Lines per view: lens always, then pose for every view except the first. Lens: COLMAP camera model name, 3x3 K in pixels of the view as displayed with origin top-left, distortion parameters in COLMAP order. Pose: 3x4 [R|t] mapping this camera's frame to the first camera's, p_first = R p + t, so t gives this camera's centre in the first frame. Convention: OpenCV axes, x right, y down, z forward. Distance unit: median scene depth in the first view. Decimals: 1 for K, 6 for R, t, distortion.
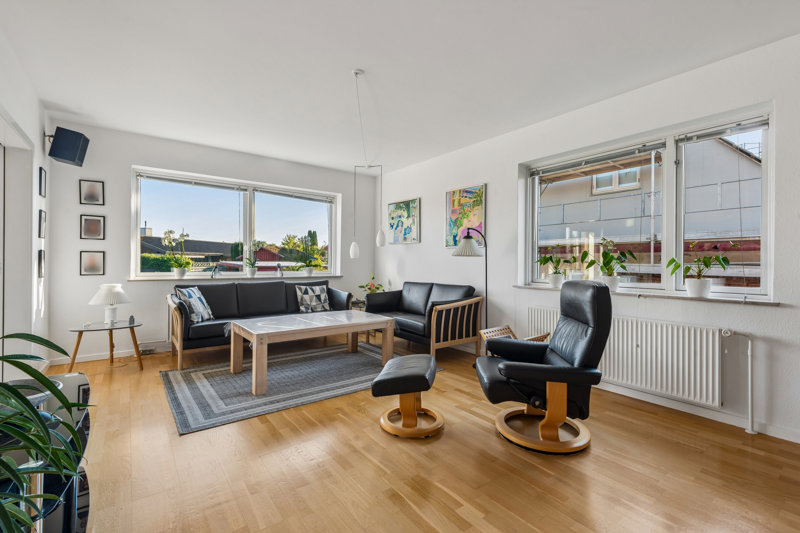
lens RADIAL K [[355.8, 0, 401.8], [0, 355.8, 261.1], [0, 0, 1]] dist [0.012983, 0.000095]
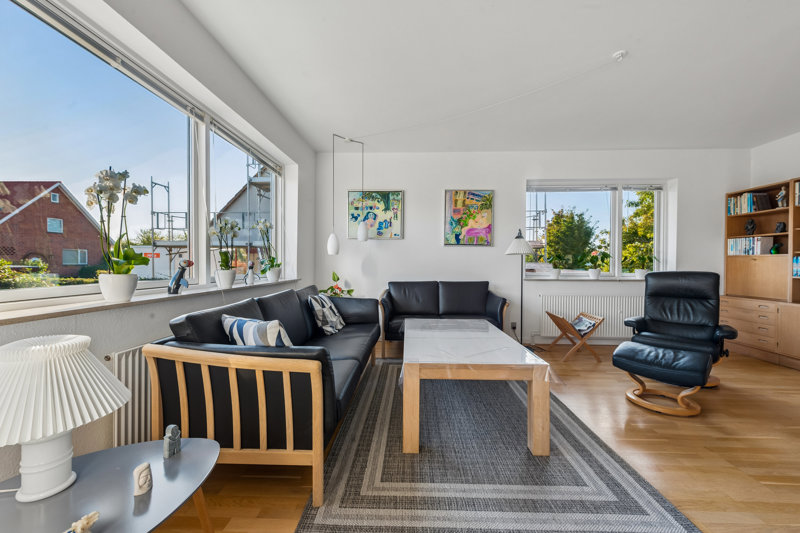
lens RADIAL K [[316.7, 0, 402.1], [0, 316.7, 268.8], [0, 0, 1]] dist [0.002546, 0.000338]
pose [[0.643229, -0.033698, 0.764932, -0.663342], [-0.001706, 0.998966, 0.045442, -0.012390], [-0.765672, -0.030535, 0.642506, 0.518663]]
